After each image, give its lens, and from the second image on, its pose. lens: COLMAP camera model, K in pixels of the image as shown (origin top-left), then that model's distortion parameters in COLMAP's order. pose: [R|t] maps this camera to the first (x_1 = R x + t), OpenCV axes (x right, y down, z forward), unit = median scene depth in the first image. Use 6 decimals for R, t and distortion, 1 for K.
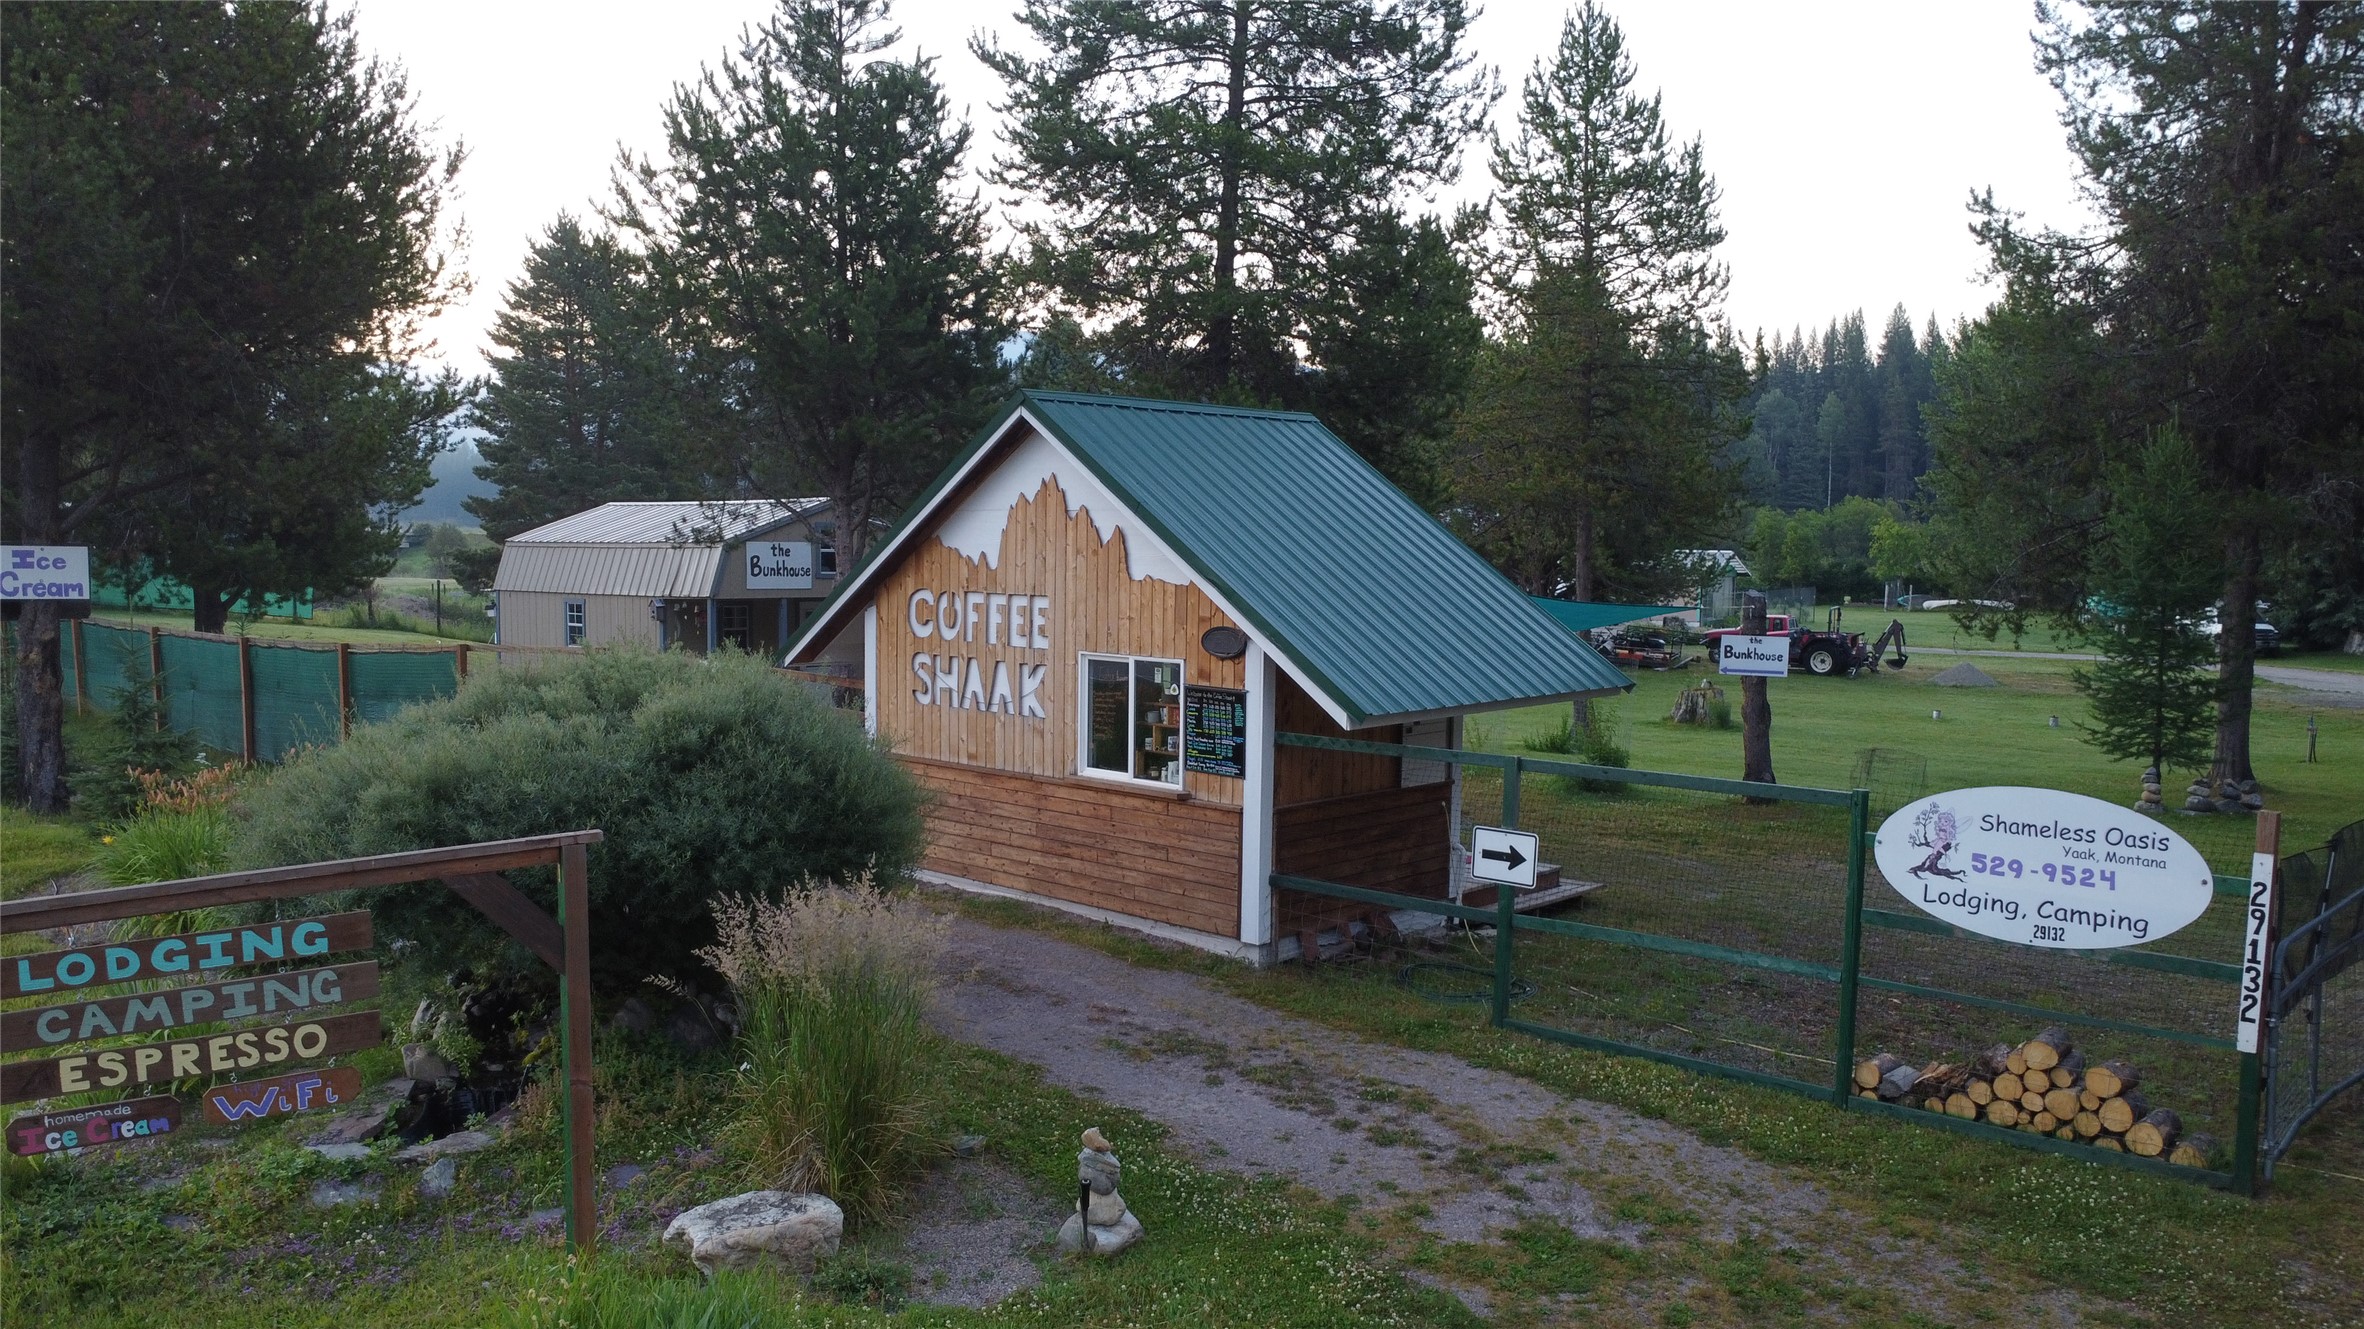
lens RADIAL K [[1769.7, 0, 1159.2], [0, 1769.7, 691.8], [0, 0, 1]] dist [0.006019, -0.007299]
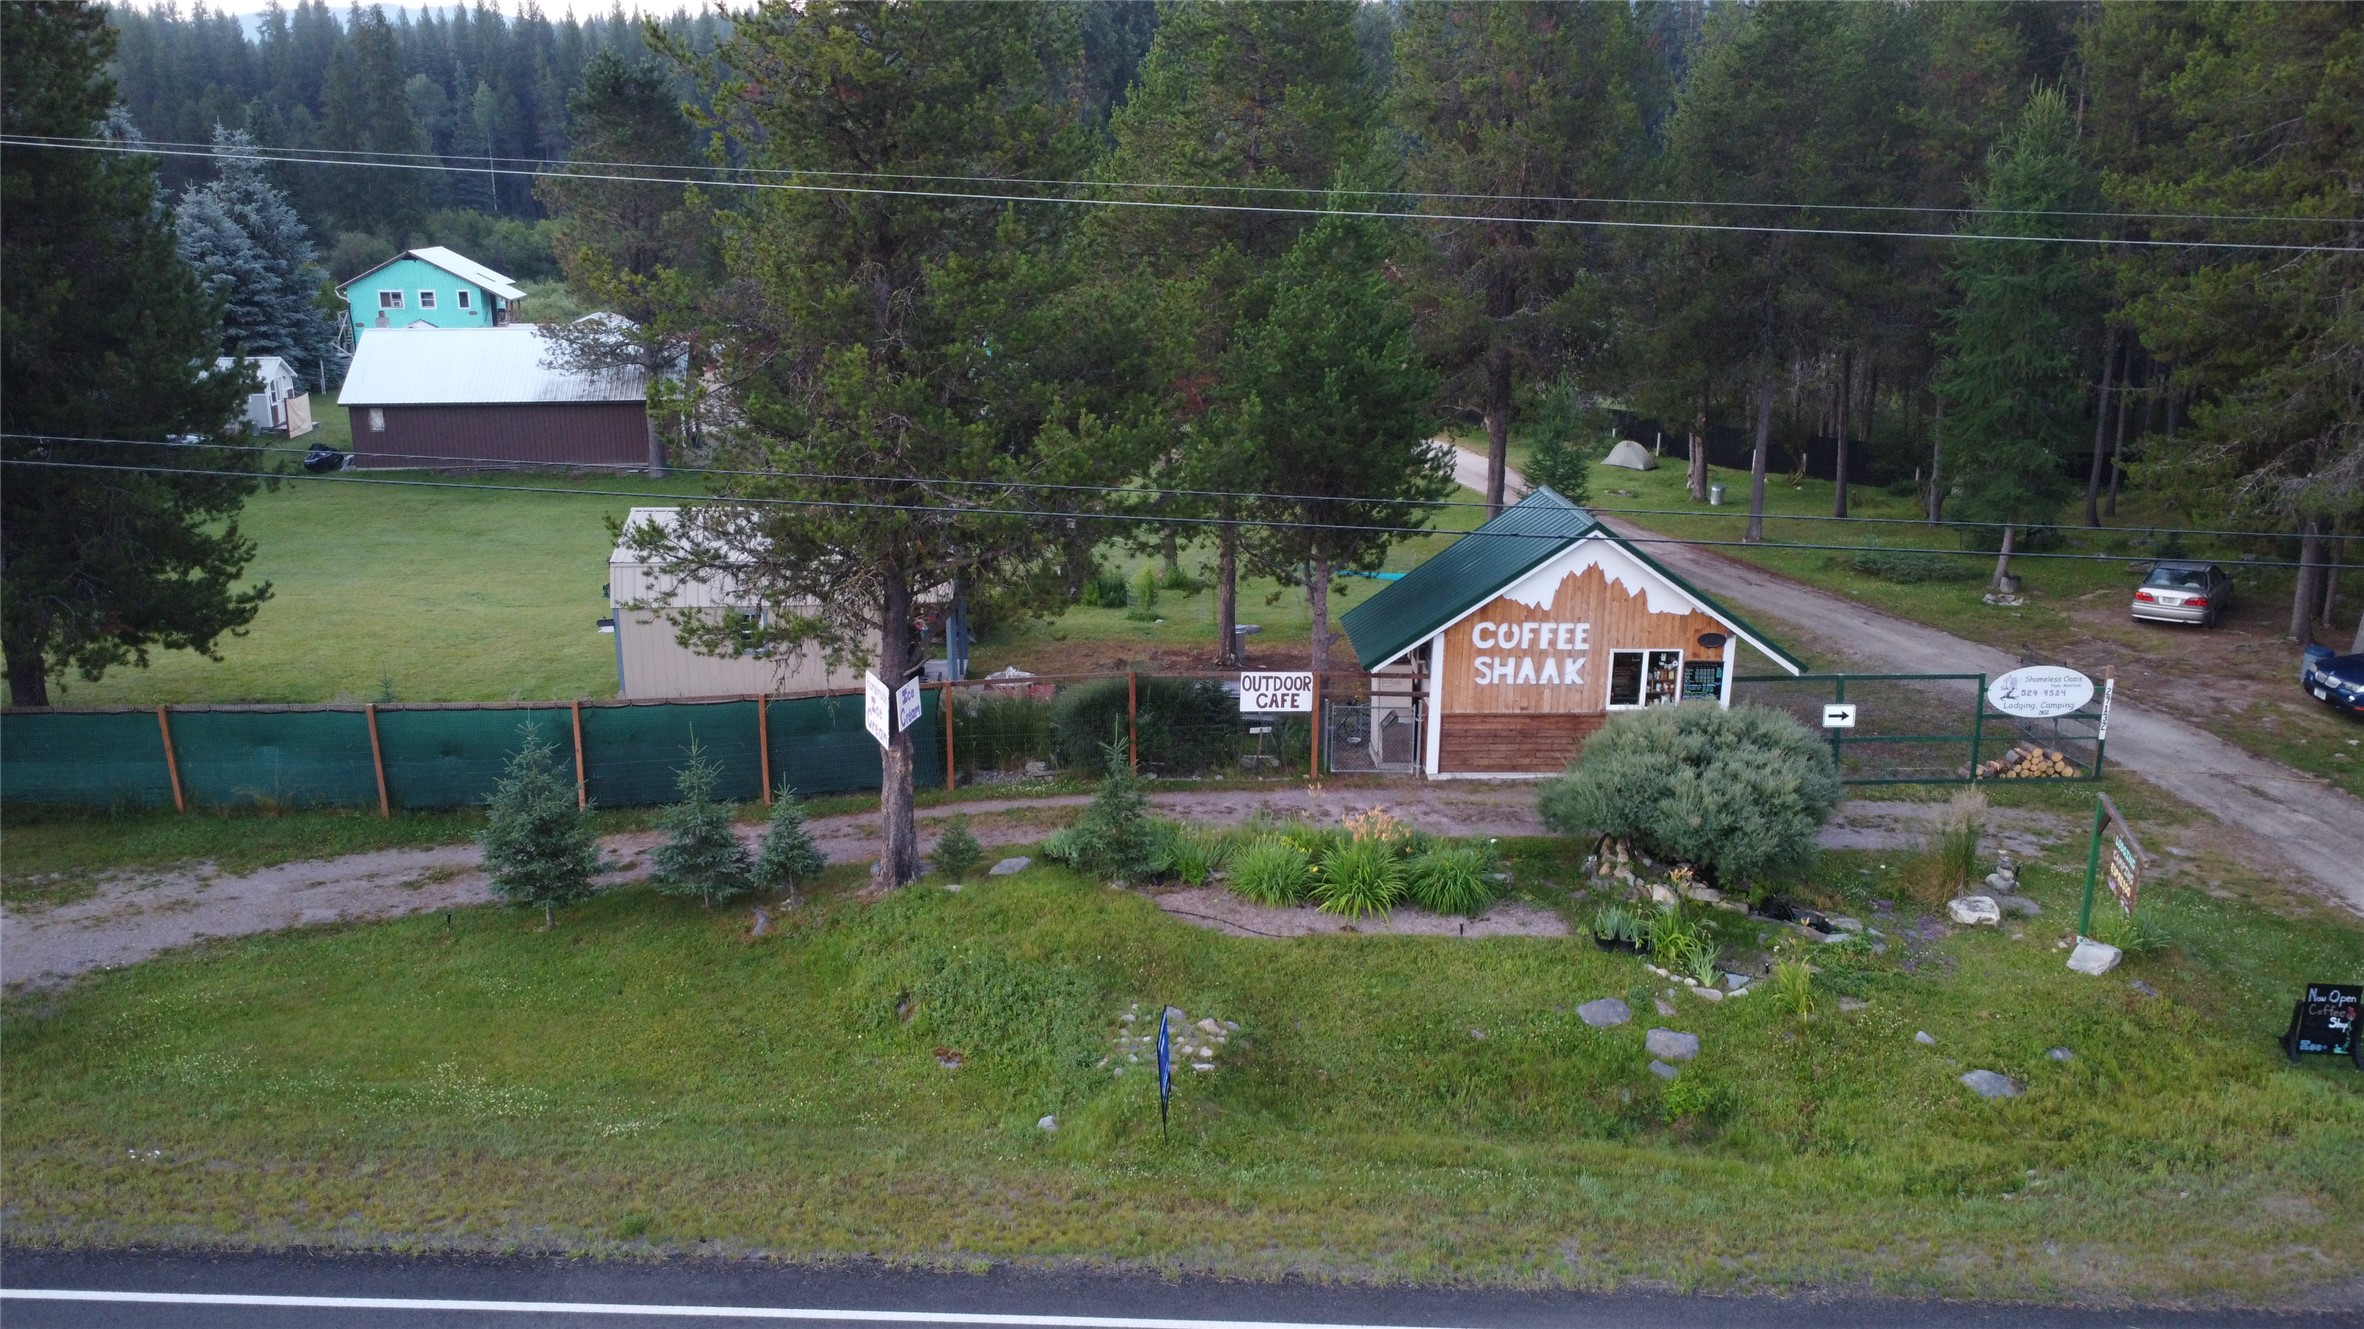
lens RADIAL K [[1769.7, 0, 1159.2], [0, 1769.7, 691.8], [0, 0, 1]] dist [0.006019, -0.007299]
pose [[0.709443, -0.196500, 0.676815, -2.400985], [0.066265, 0.974688, 0.213522, -0.592550], [-0.701640, -0.106632, 0.704507, -0.057386]]
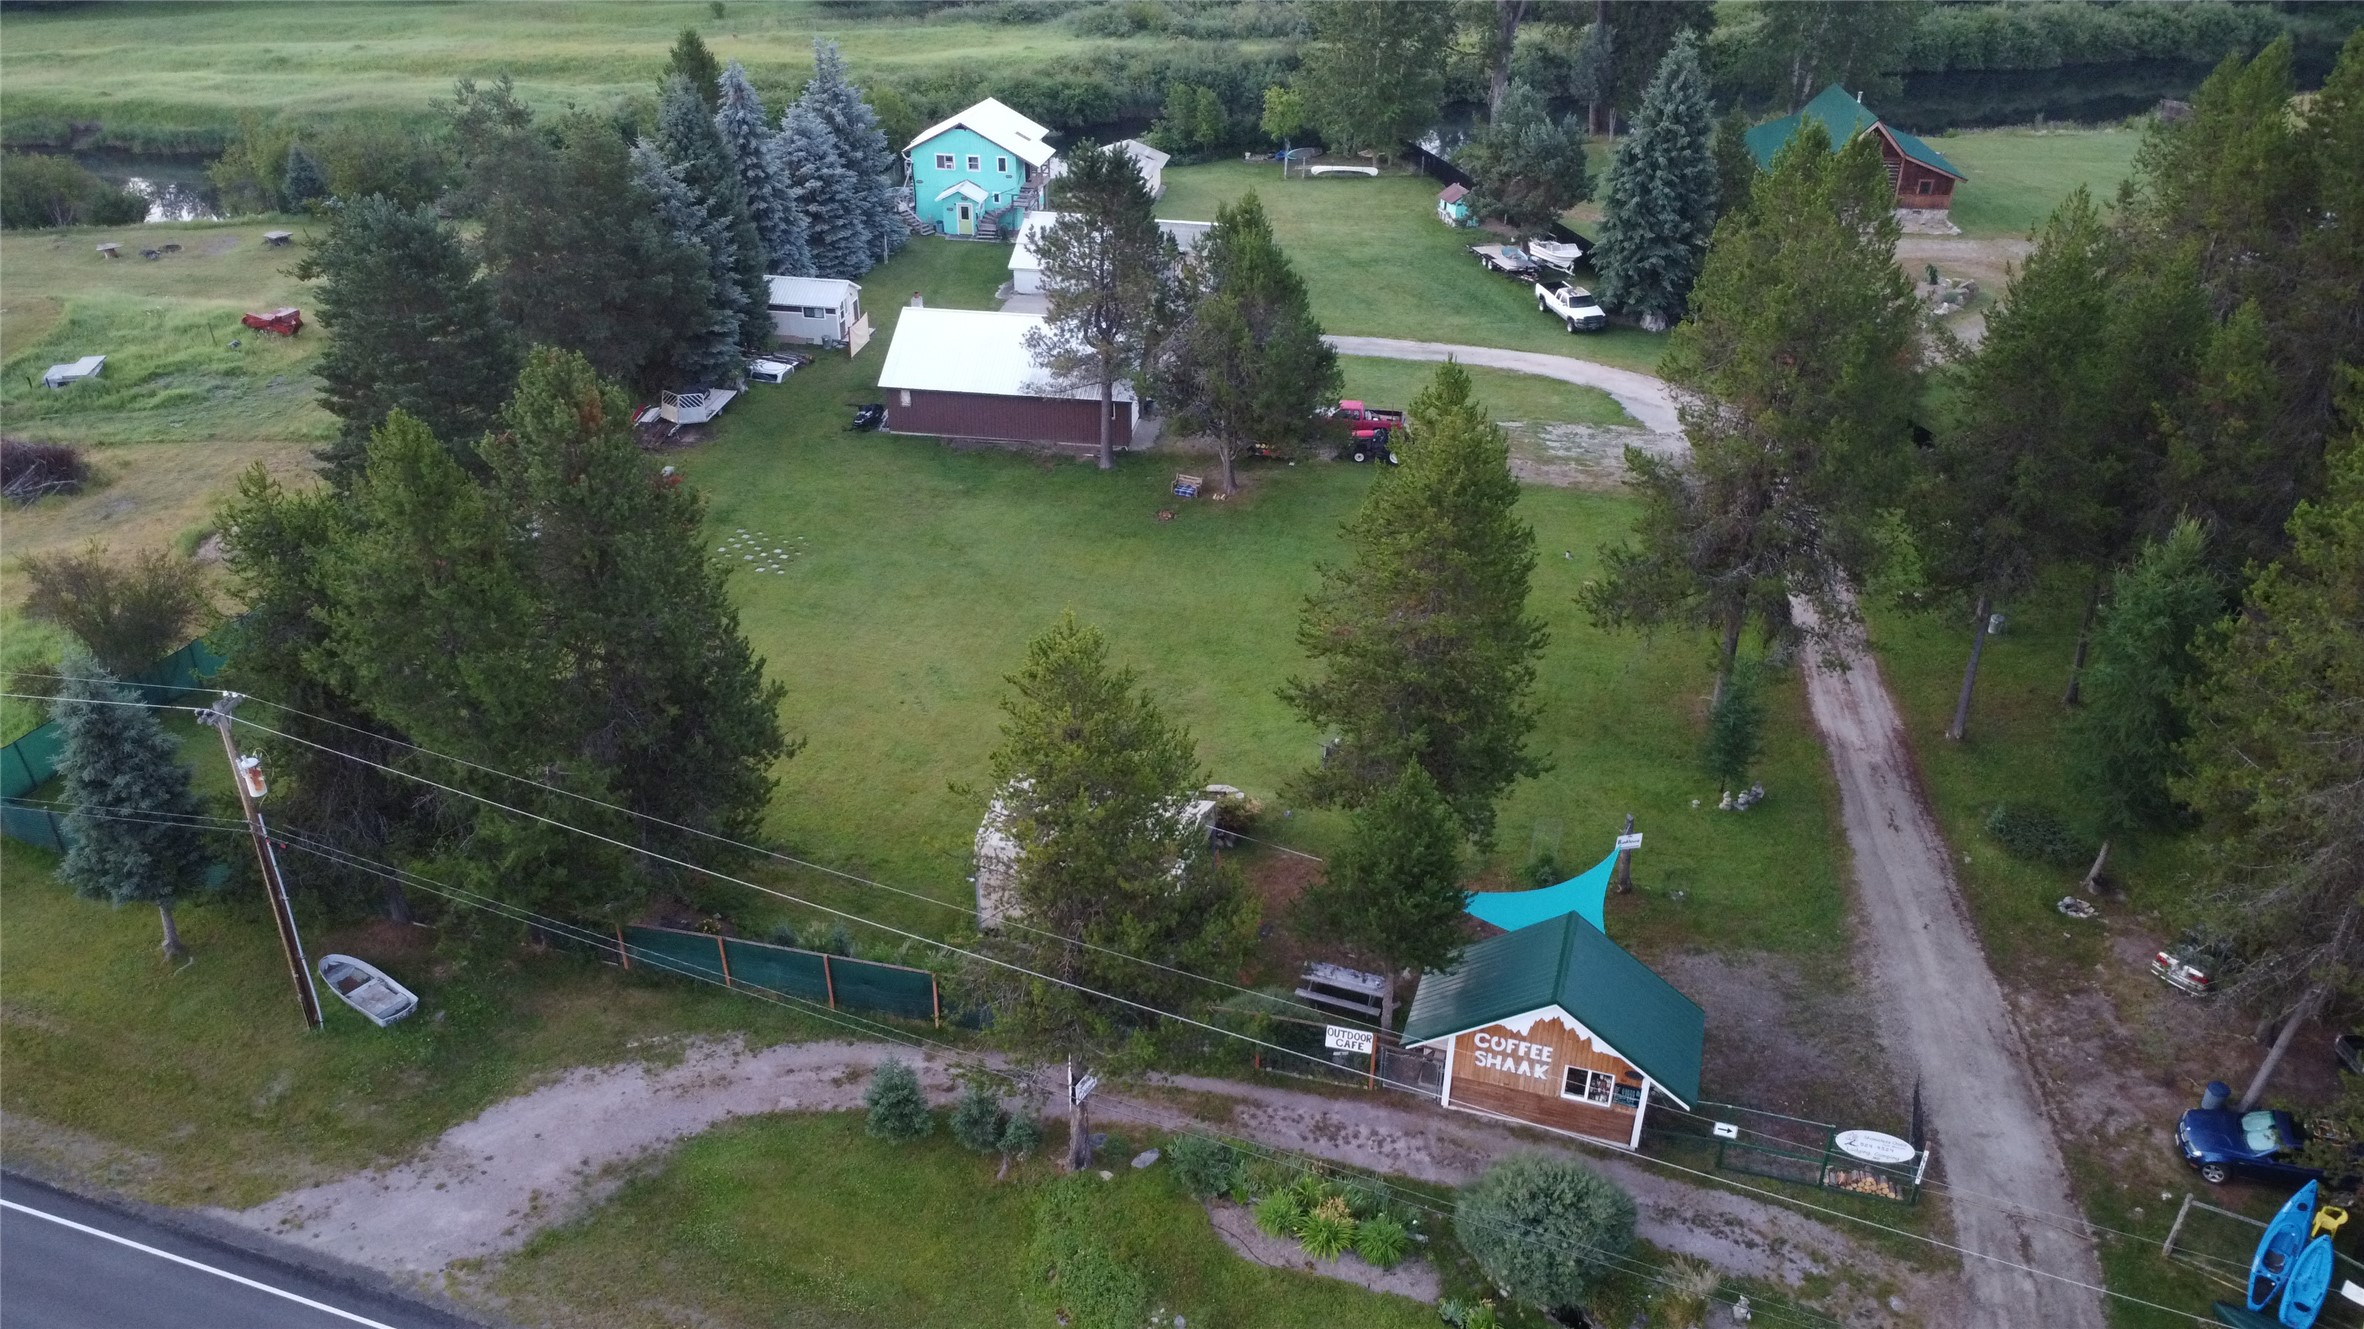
lens RADIAL K [[1769.7, 0, 1159.2], [0, 1769.7, 691.8], [0, 0, 1]] dist [0.006019, -0.007299]
pose [[0.897906, -0.227862, 0.376621, -2.252036], [0.046373, 0.899798, 0.433834, -2.629179], [-0.437738, -0.372077, 0.818501, -1.244581]]
